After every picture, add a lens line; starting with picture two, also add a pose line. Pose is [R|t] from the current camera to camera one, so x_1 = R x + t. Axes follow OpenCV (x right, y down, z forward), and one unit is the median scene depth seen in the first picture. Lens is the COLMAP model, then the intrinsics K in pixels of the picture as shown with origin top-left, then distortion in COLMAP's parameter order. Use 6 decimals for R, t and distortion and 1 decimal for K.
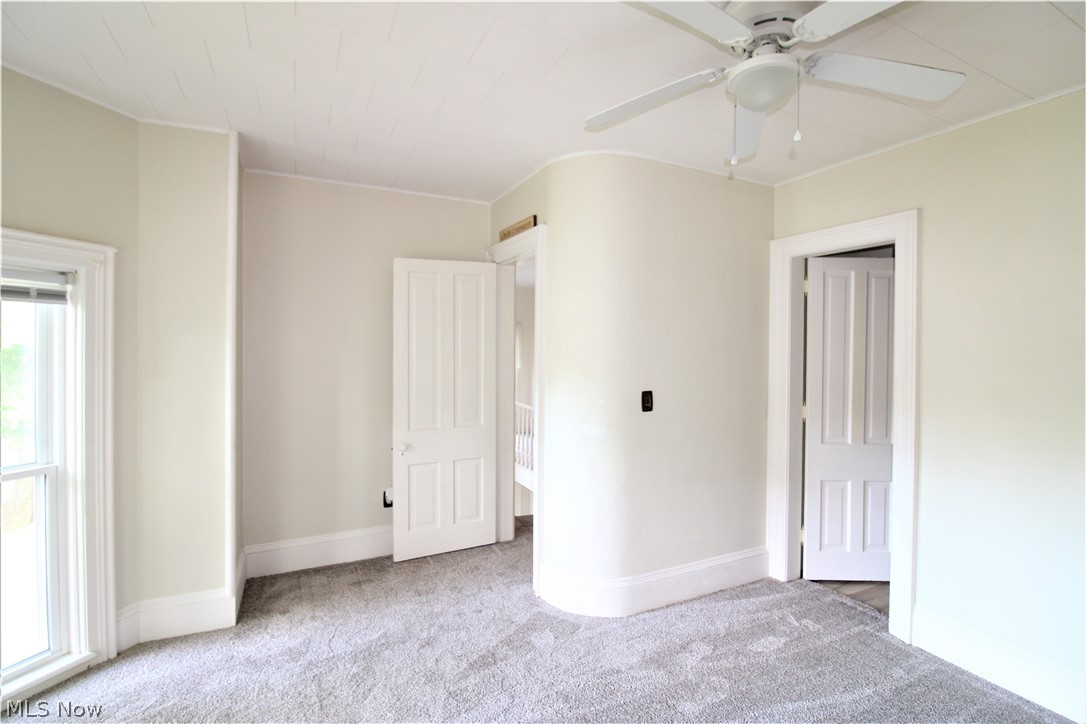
lens RADIAL K [[502.4, 0, 546.0], [0, 502.4, 355.1], [0, 0, 1]] dist [0.000625, -0.013671]
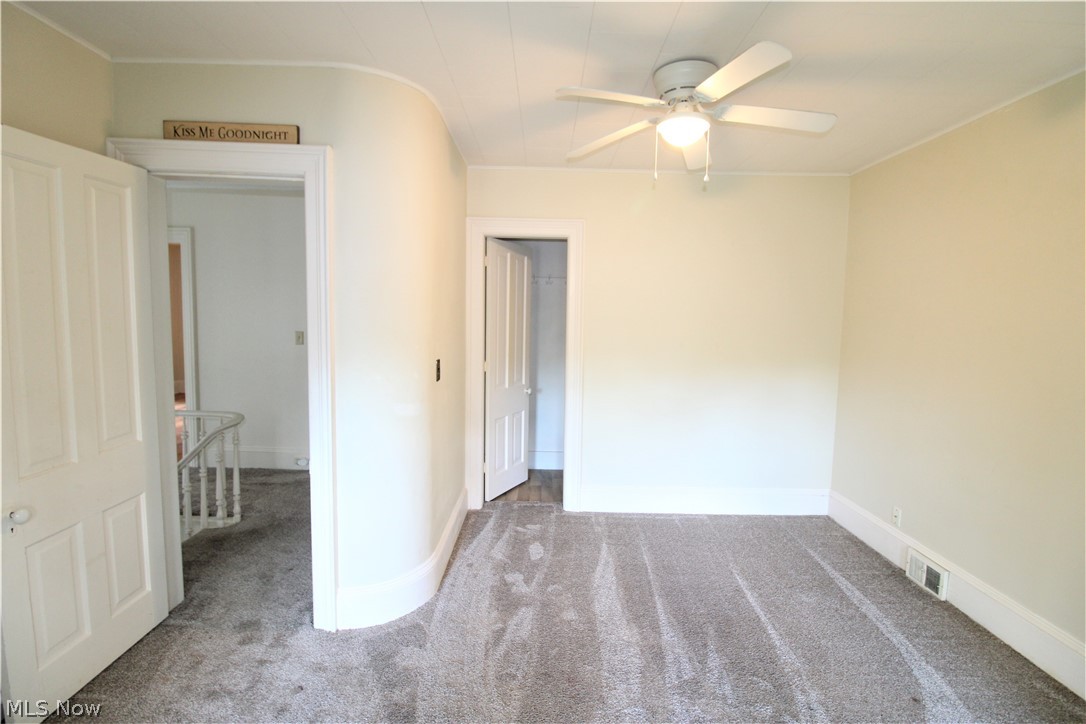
lens RADIAL K [[502.4, 0, 546.0], [0, 502.4, 355.1], [0, 0, 1]] dist [0.000625, -0.013671]
pose [[0.437703, -0.074599, 0.896020, -0.542514], [-0.005948, 0.996290, 0.085853, -0.020552], [-0.899100, -0.042908, 0.435635, 0.375384]]
